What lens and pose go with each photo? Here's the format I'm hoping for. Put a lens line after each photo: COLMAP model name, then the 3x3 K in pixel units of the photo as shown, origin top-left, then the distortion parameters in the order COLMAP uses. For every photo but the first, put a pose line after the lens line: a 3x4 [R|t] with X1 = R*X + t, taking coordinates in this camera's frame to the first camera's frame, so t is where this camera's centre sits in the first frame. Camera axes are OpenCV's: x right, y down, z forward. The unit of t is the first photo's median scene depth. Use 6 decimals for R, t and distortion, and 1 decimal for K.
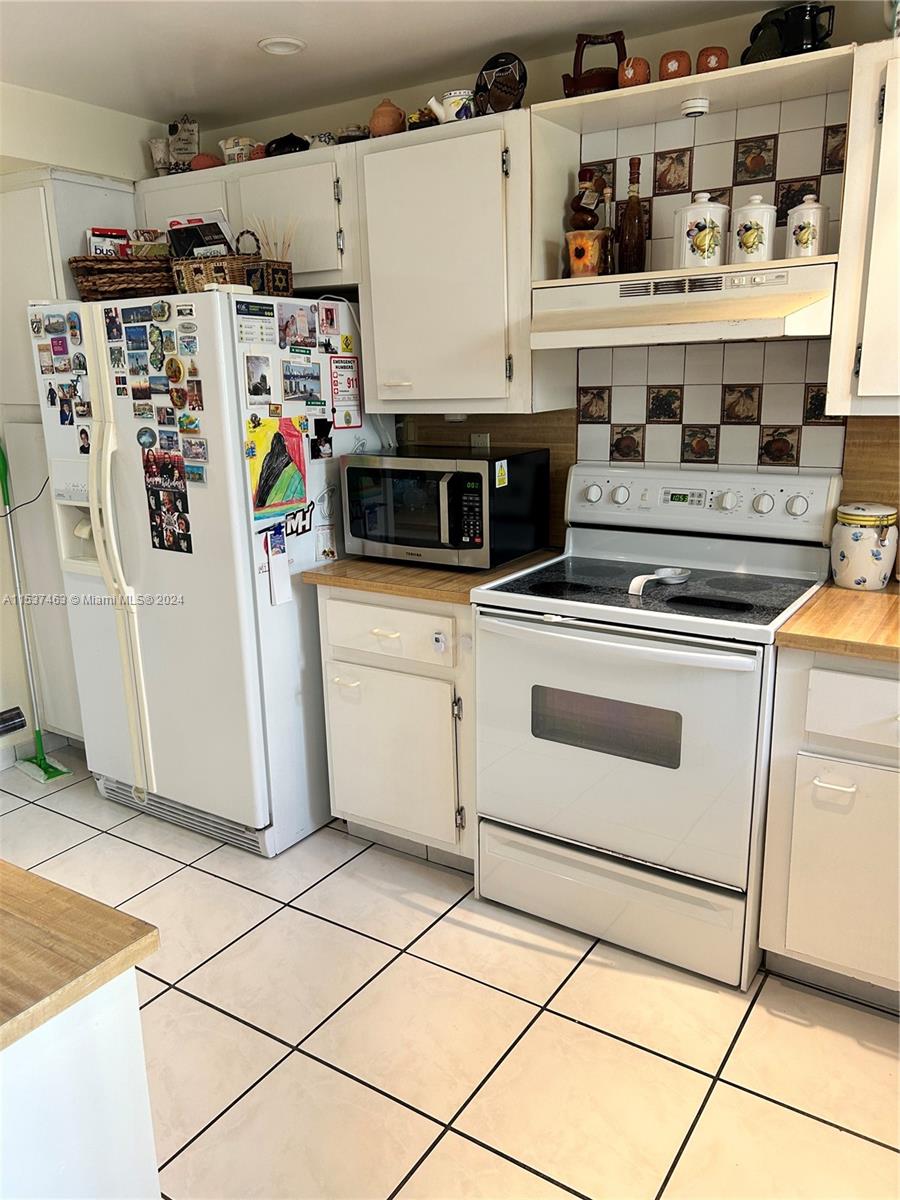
lens RADIAL K [[911.5, 0, 446.1], [0, 911.5, 599.6], [0, 0, 1]] dist [0.083262, -0.087831]
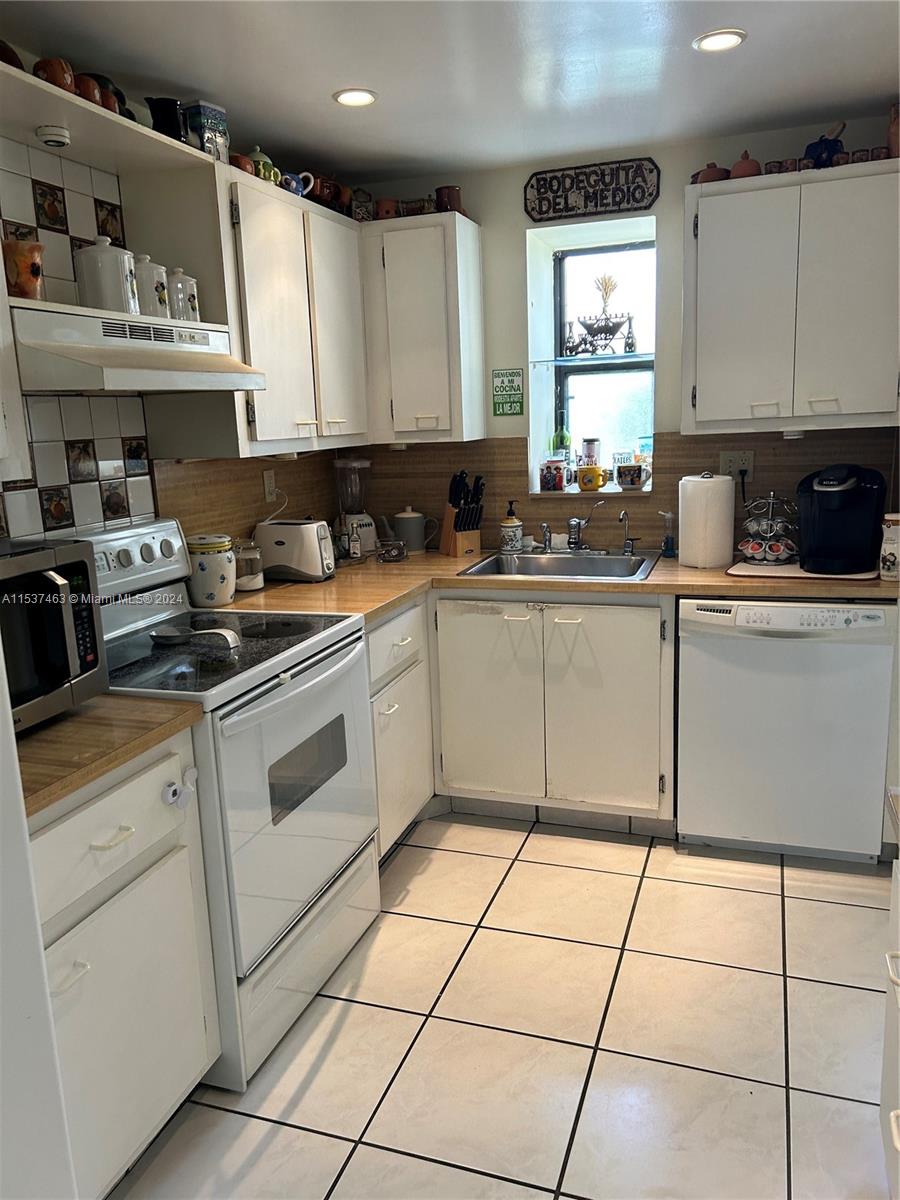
lens RADIAL K [[911.5, 0, 446.3], [0, 911.5, 601.1], [0, 0, 1]] dist [0.083262, -0.087831]
pose [[-0.241349, -0.165501, 0.956222, -0.726947], [0.280183, 0.931505, 0.231941, -0.201836], [-0.929111, 0.323896, -0.178447, 0.908557]]
